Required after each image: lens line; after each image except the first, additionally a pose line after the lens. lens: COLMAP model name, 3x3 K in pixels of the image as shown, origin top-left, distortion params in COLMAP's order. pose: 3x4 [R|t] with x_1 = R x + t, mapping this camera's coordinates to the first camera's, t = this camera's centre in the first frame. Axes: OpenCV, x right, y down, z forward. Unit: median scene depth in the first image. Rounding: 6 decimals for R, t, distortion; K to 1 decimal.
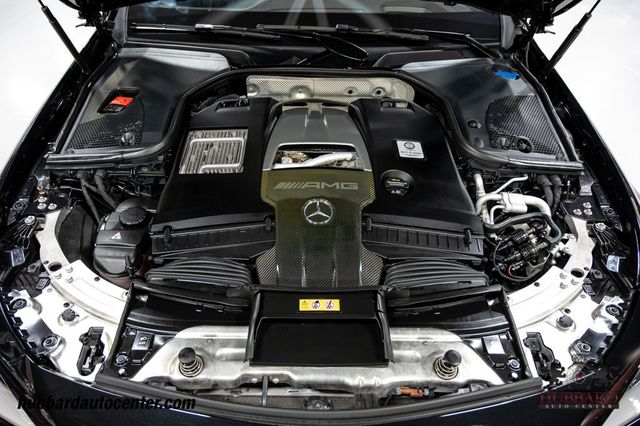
lens RADIAL K [[425.1, 0, 319.8], [0, 425.1, 213.5], [0, 0, 1]] dist [-0.005312, -0.003396]
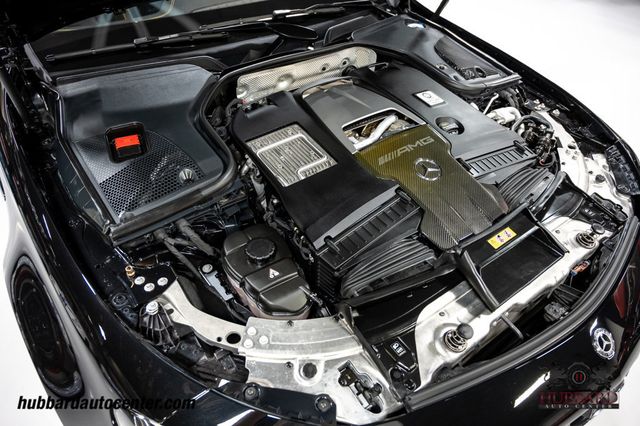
lens RADIAL K [[364.7, 0, 319.9], [0, 364.7, 212.5], [0, 0, 1]] dist [-0.006303, -0.001157]
pose [[0.839534, -0.391249, 0.376971, -0.536849], [0.362804, 0.920189, 0.147059, -0.118611], [-0.404421, 0.013306, 0.914476, 0.222568]]
